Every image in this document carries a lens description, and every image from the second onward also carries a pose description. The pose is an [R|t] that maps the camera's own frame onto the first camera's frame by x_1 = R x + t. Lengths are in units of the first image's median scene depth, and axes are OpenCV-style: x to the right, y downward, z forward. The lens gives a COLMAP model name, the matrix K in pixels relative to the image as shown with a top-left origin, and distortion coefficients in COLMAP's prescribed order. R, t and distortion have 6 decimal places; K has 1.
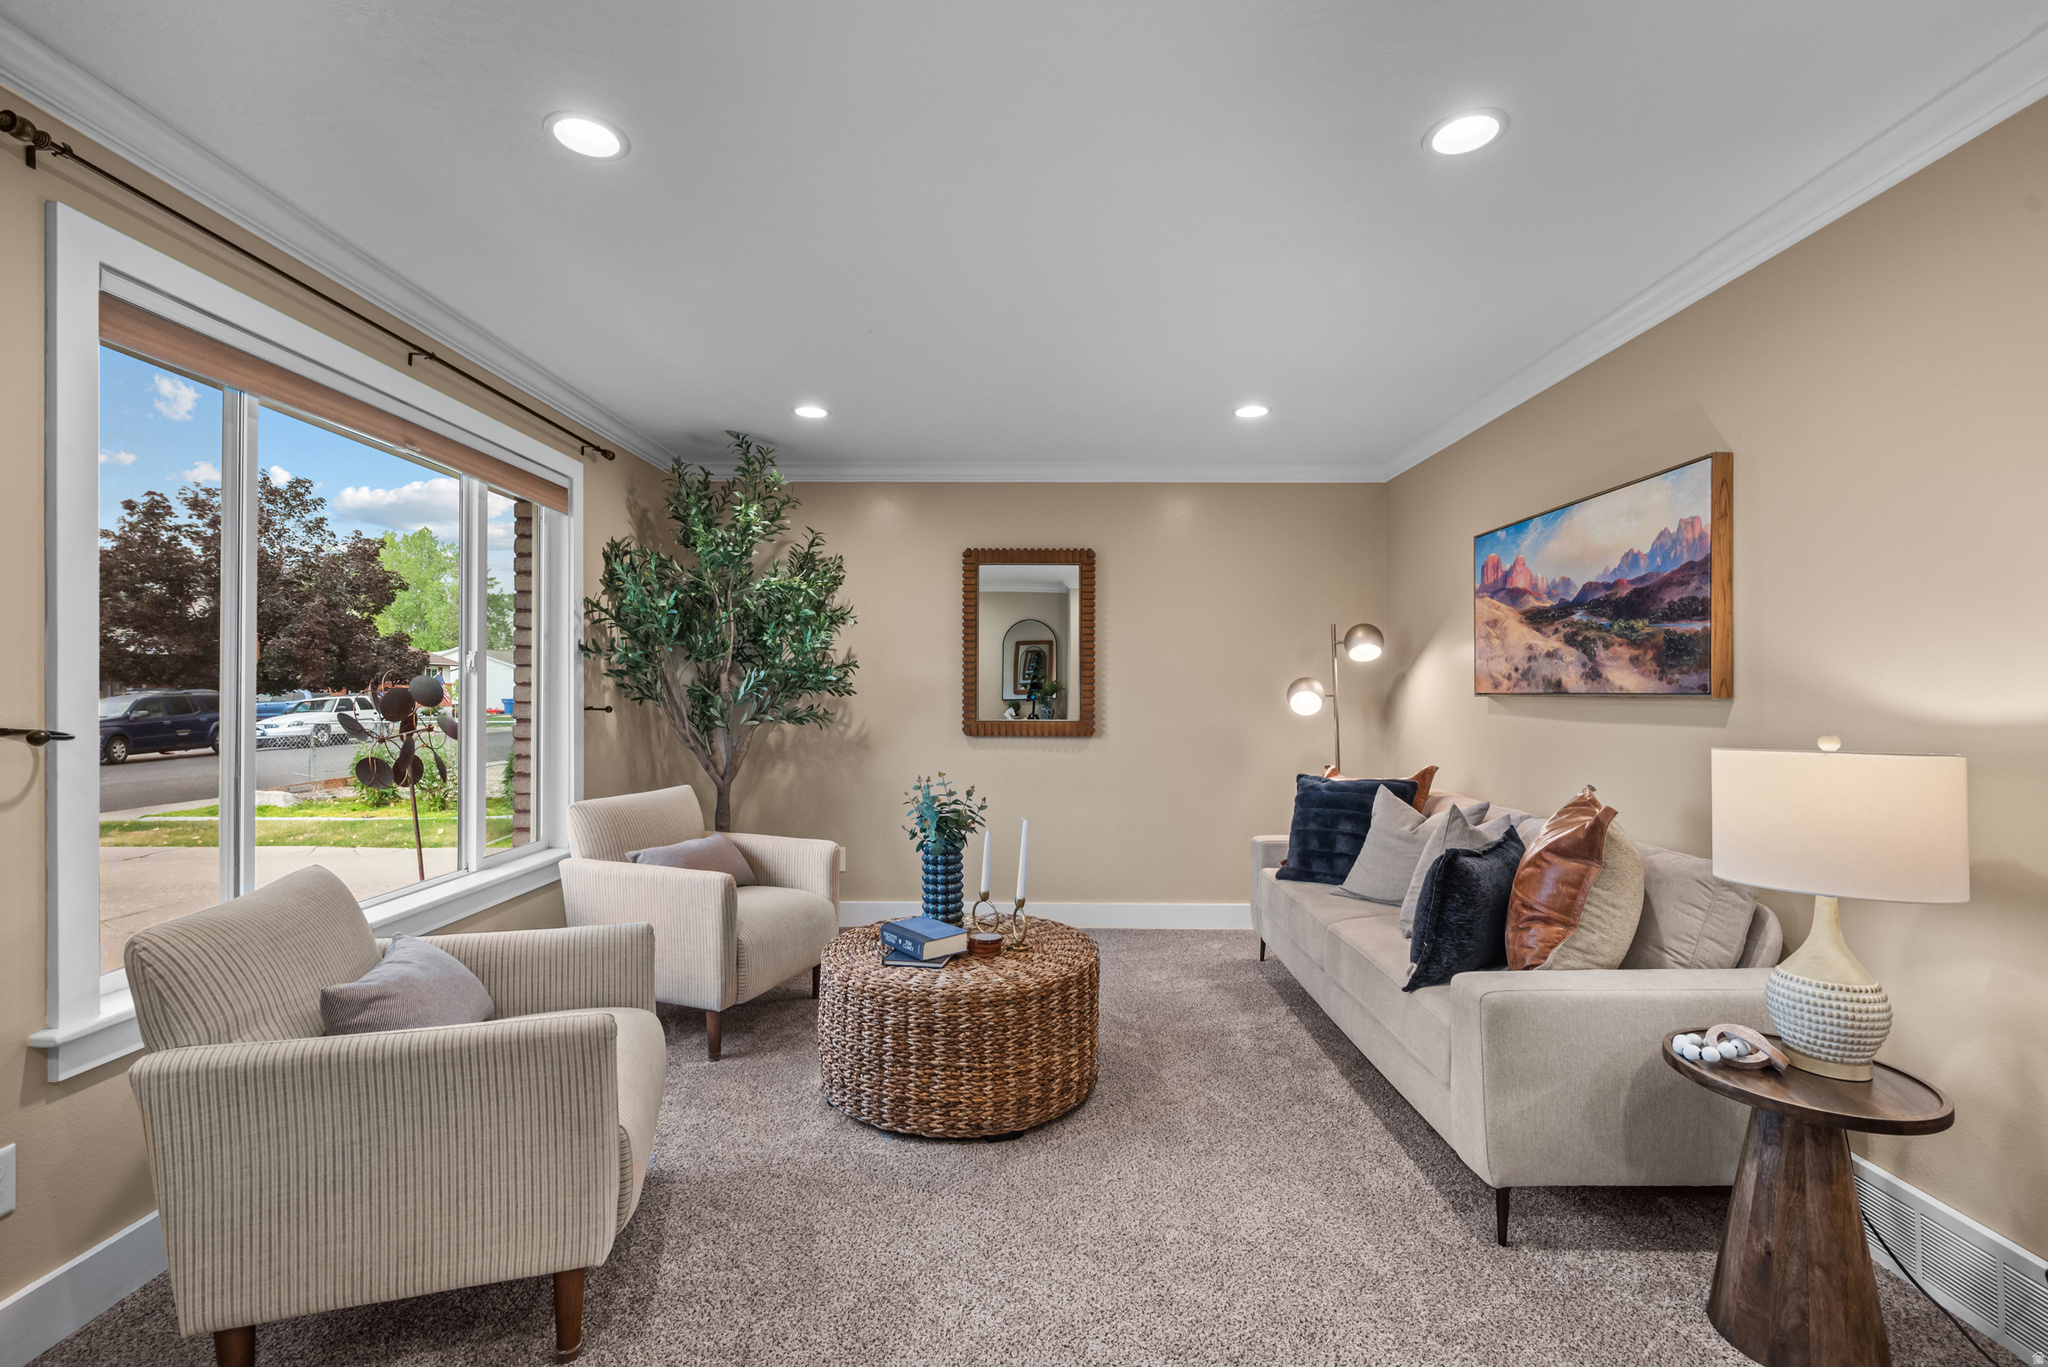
lens RADIAL K [[882.7, 0, 1024.0], [0, 882.7, 683.5], [0, 0, 1]] dist [-0.003463, -0.000208]
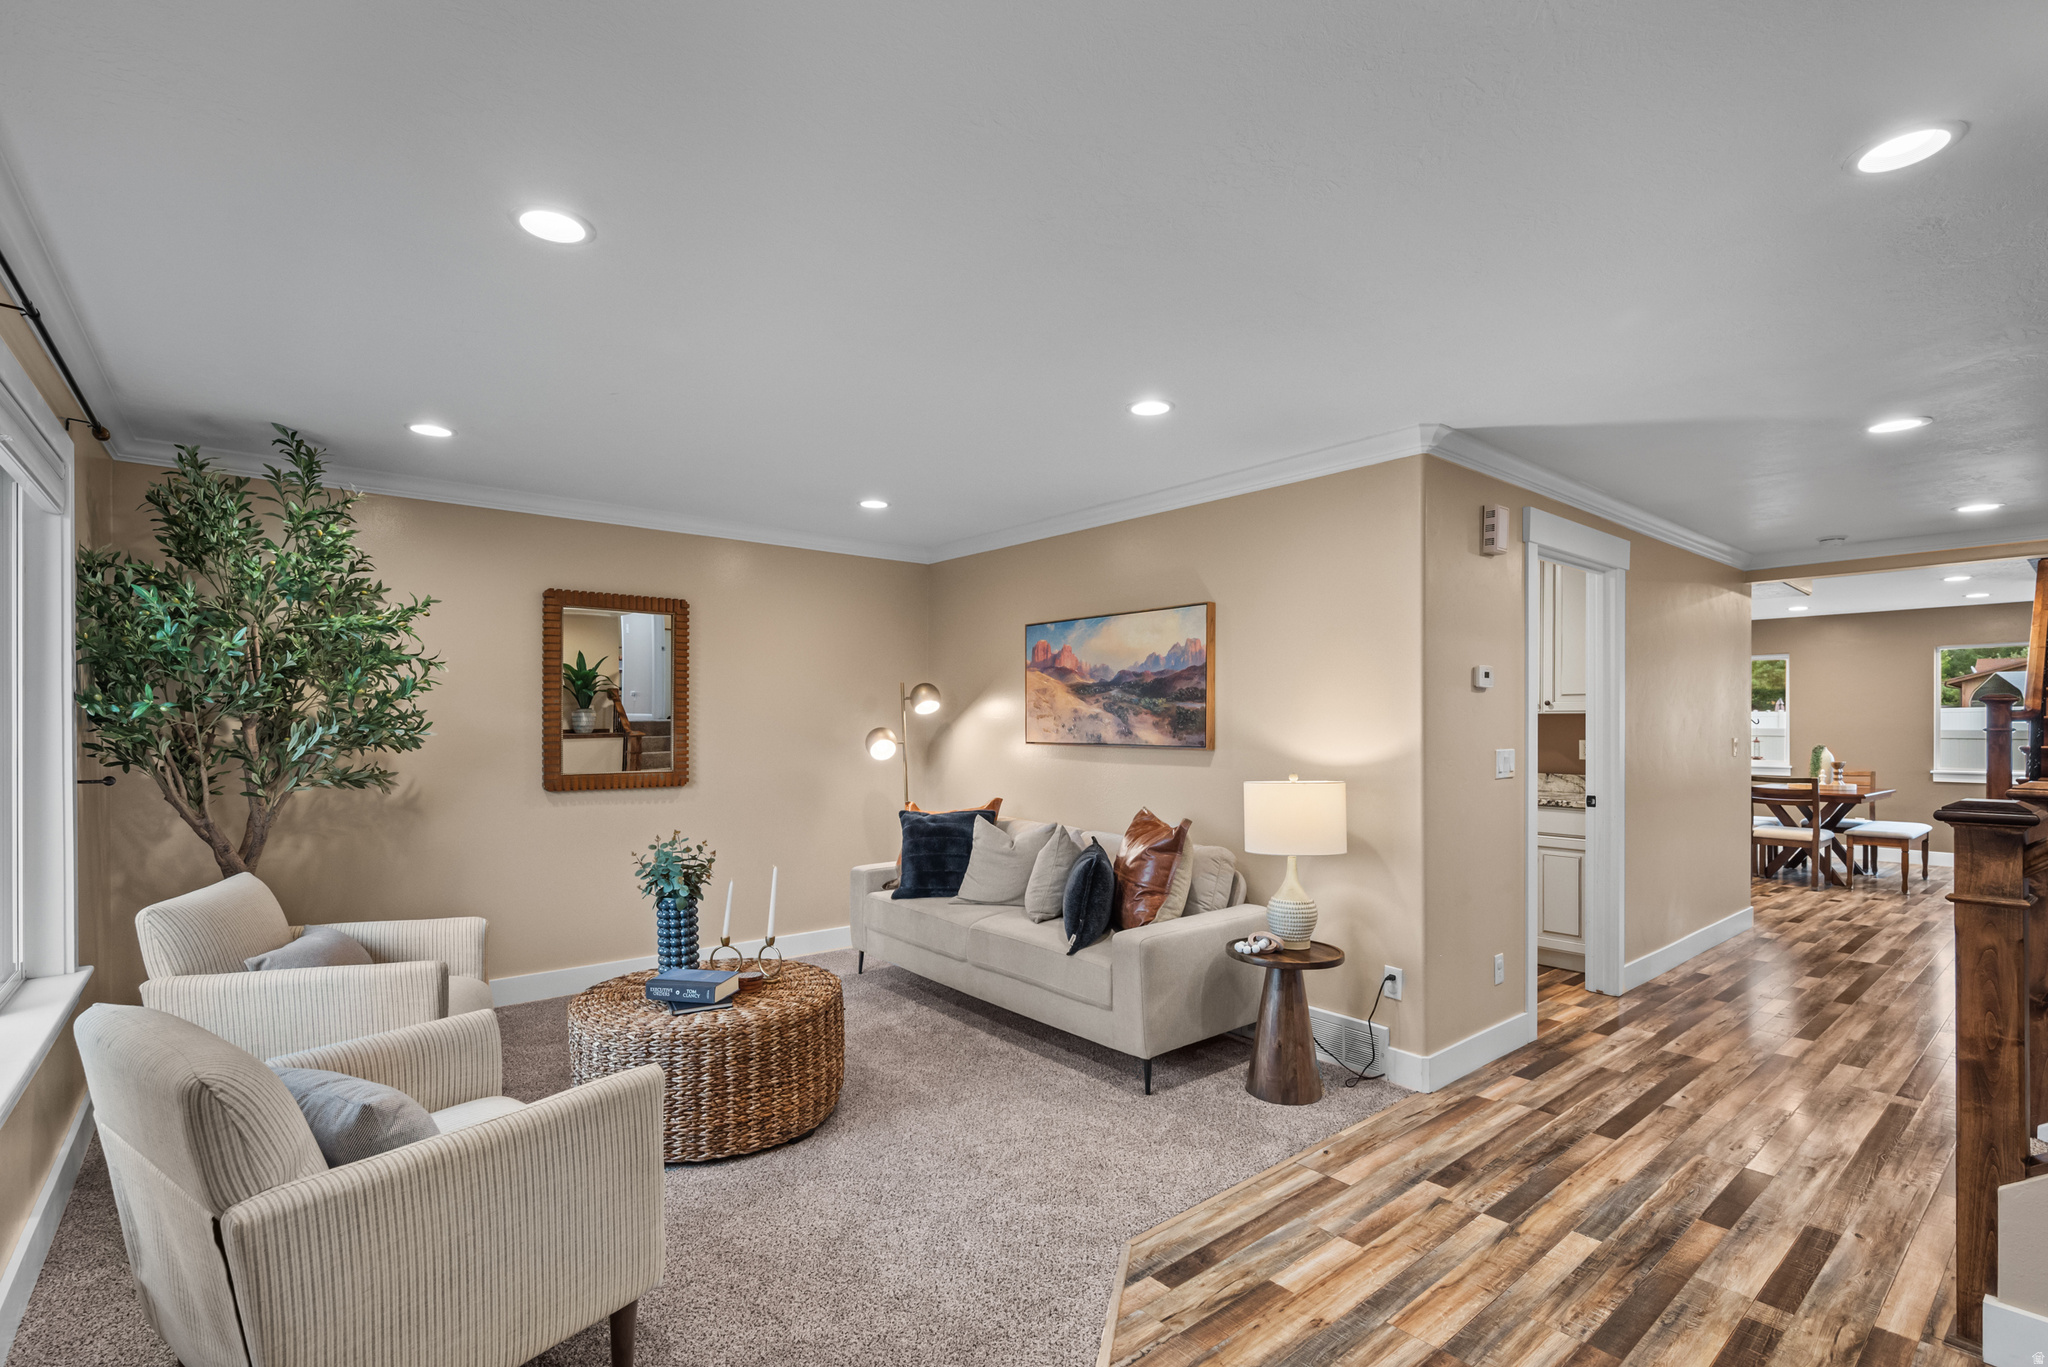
lens RADIAL K [[939.6, 0, 1024.6], [0, 939.6, 720.8], [0, 0, 1]] dist [-0.009088, 0.000163]
pose [[0.769378, -0.001086, 0.638793, -0.609870], [-0.005246, 0.999954, 0.008018, -0.049919], [-0.638772, -0.009520, 0.769337, -0.143034]]
